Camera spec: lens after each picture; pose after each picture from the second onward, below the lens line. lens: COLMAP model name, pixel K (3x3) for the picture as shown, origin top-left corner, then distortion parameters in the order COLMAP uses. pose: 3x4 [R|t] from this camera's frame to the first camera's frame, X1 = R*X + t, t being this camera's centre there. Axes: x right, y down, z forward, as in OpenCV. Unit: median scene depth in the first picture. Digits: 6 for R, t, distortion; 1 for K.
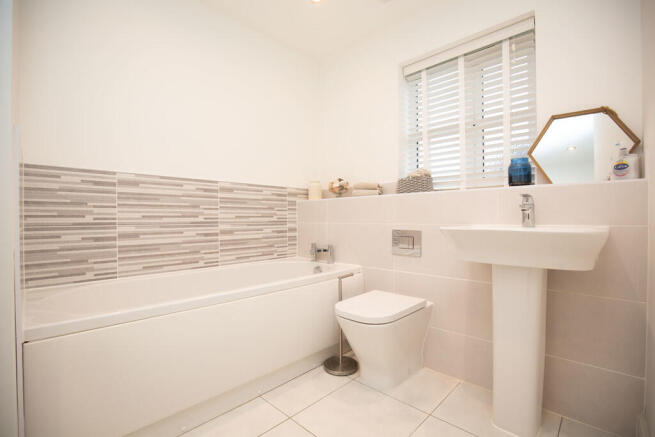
lens RADIAL K [[304.5, 0, 329.1], [0, 304.5, 219.1], [0, 0, 1]] dist [-0.029432, 0.001990]
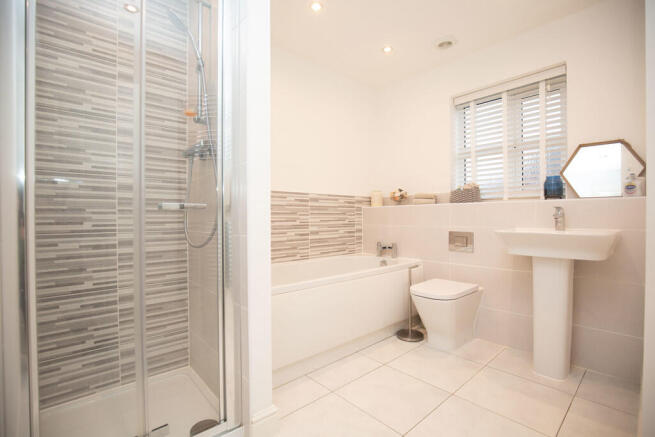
lens RADIAL K [[304.5, 0, 329.1], [0, 304.5, 219.7], [0, 0, 1]] dist [-0.029432, 0.001990]
pose [[0.997119, 0.004124, -0.075744, -0.211441], [-0.004257, 0.999990, -0.001602, -0.011450], [0.075736, 0.001920, 0.997126, -0.328232]]
